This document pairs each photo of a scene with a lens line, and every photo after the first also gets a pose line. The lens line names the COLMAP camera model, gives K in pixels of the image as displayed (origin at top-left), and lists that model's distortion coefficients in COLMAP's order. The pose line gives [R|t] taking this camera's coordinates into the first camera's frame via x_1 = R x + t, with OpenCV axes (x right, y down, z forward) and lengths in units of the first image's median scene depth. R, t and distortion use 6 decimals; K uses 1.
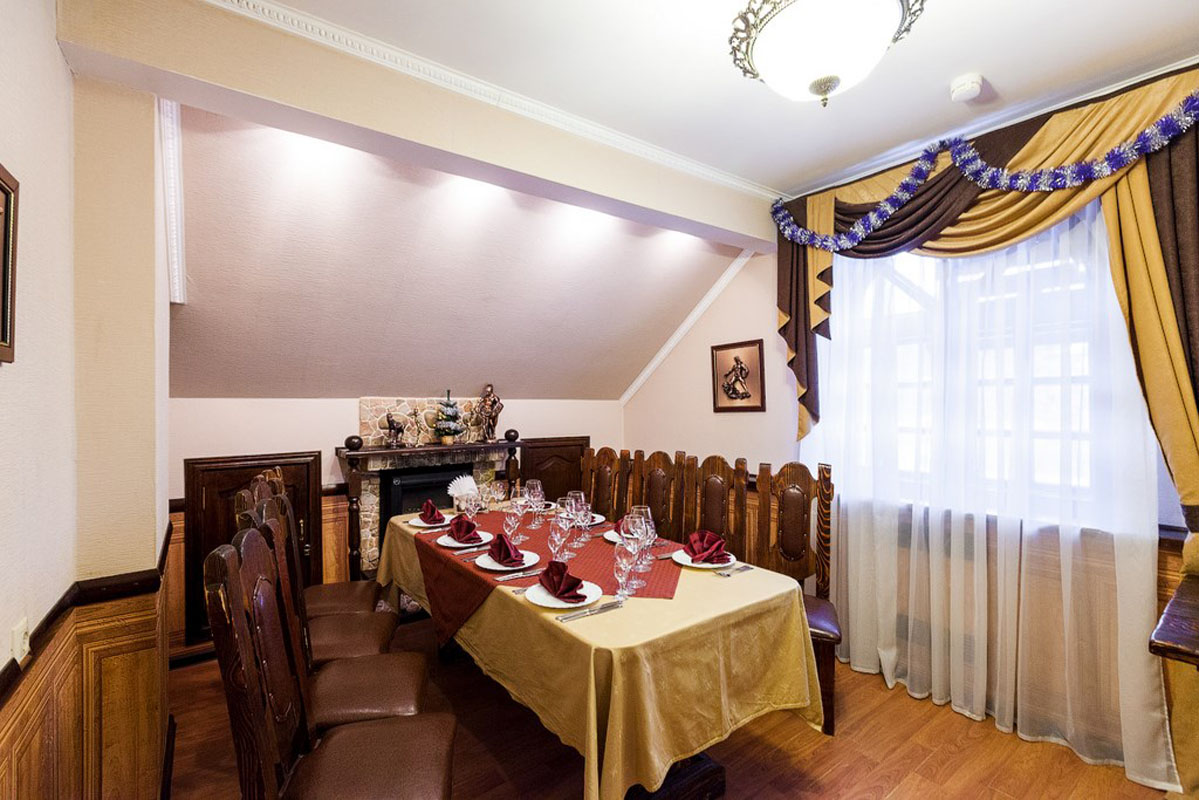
lens RADIAL K [[528.6, 0, 598.6], [0, 528.6, 398.8], [0, 0, 1]] dist [0.001582, -0.000535]
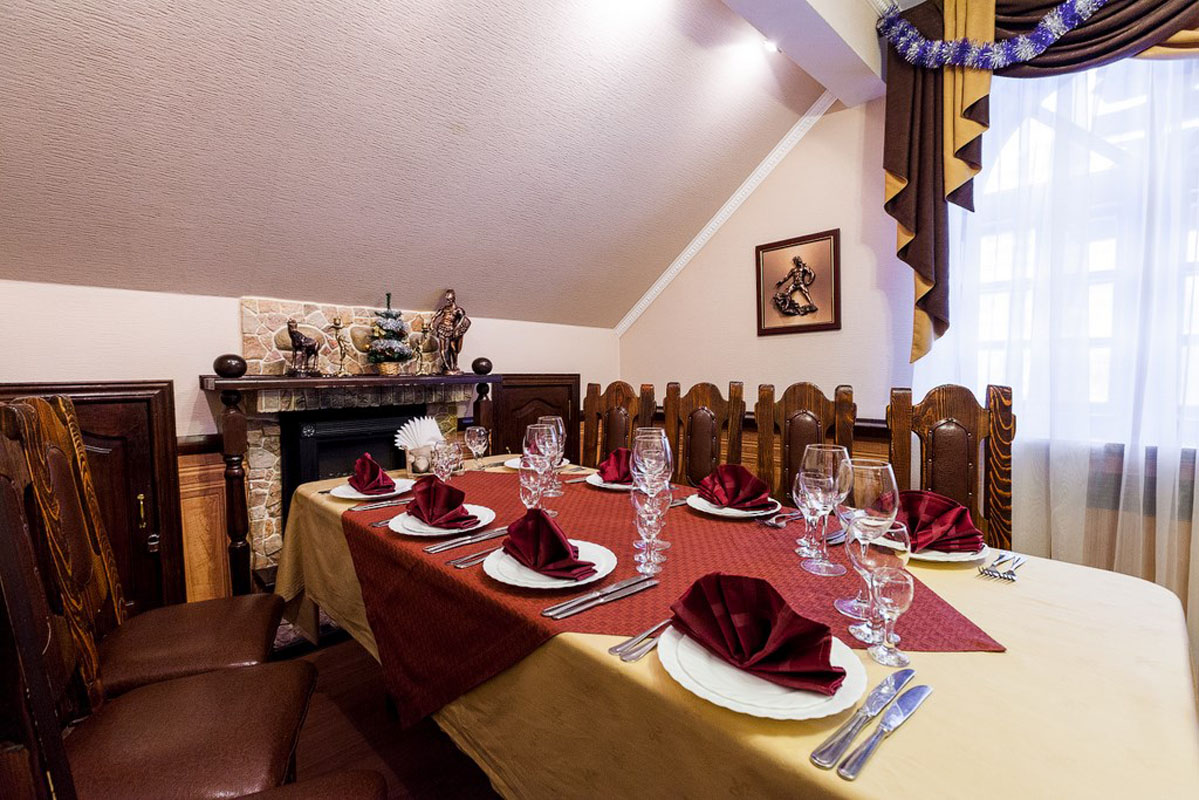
lens RADIAL K [[528.6, 0, 598.6], [0, 528.6, 398.8], [0, 0, 1]] dist [0.001582, -0.000535]
pose [[0.991491, -0.006580, 0.130005, -0.123003], [-0.001383, 0.998133, 0.061062, 0.082342], [-0.130164, -0.060723, 0.989631, 0.341087]]
